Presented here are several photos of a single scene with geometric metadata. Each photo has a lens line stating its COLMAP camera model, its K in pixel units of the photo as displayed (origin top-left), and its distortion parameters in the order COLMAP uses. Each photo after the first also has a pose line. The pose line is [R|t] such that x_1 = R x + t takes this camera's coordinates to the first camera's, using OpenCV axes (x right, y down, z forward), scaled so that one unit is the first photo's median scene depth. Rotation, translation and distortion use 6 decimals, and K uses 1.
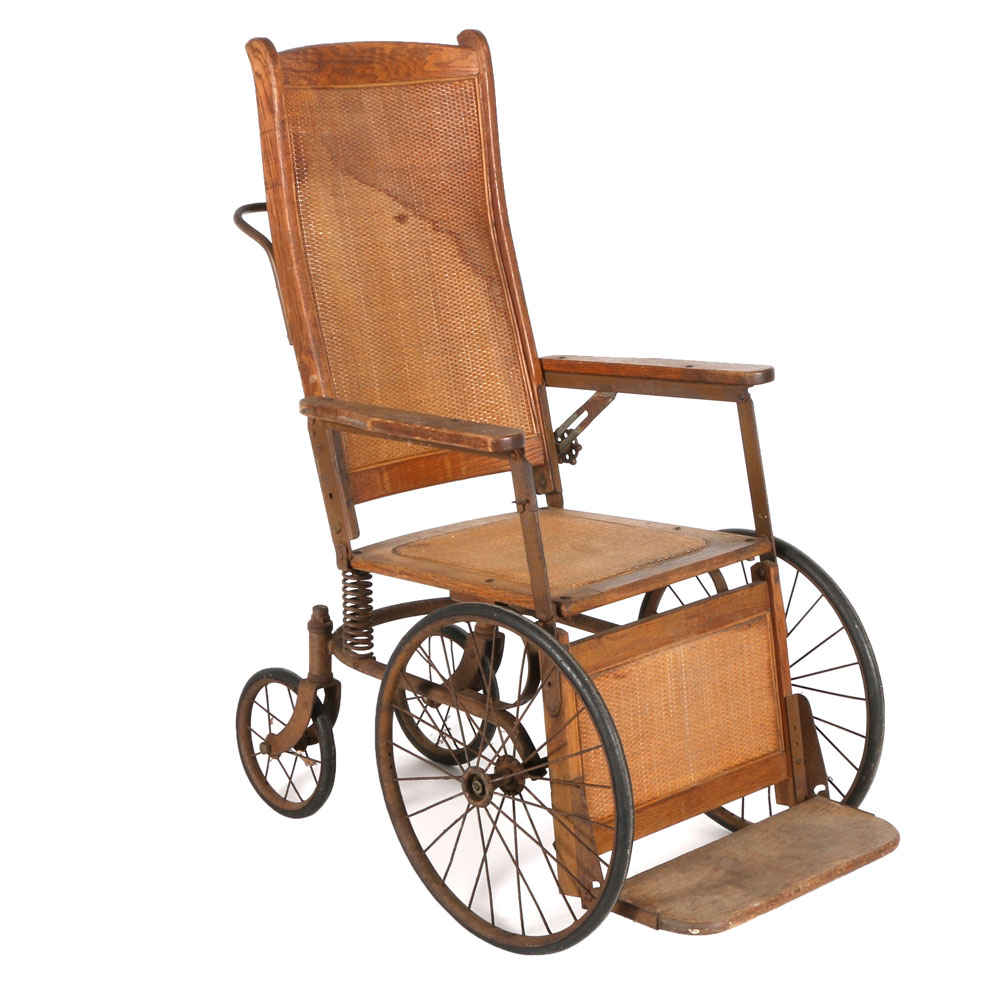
lens RADIAL K [[1407.5, 0, 500.5], [0, 1407.5, 499.0], [0, 0, 1]] dist [-0.006232, 0.000000]
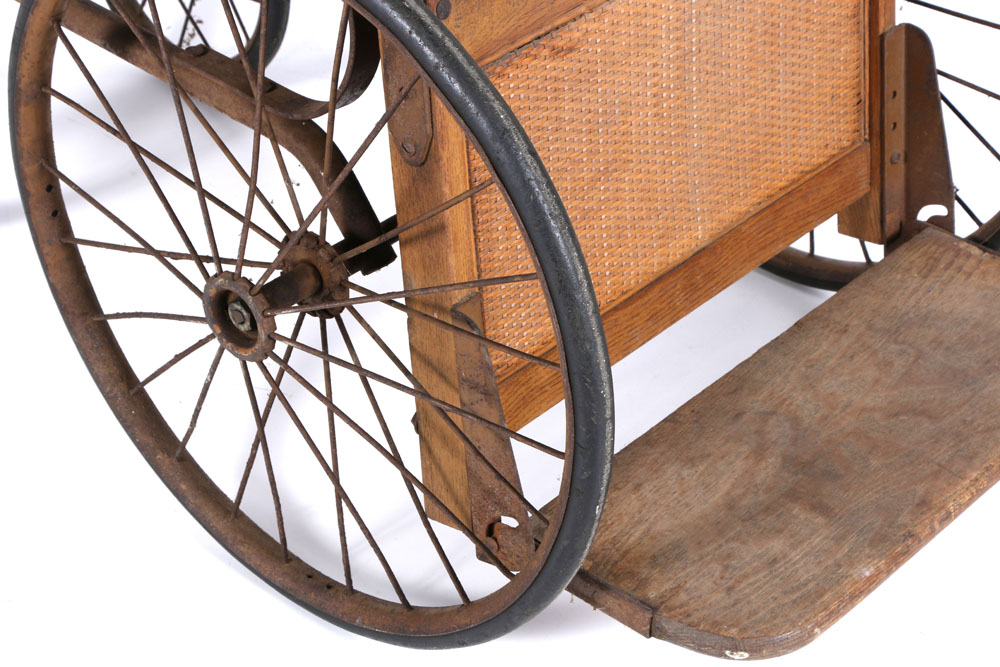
lens RADIAL K [[2001.7, 0, 493.9], [0, 2001.7, 335.5], [0, 0, 1]] dist [0.297901, 0.000000]
pose [[0.995611, -0.028226, 0.089233, 0.005881], [-0.005643, 0.933599, 0.358274, -0.013737], [-0.093421, -0.357205, 0.929342, 0.386303]]
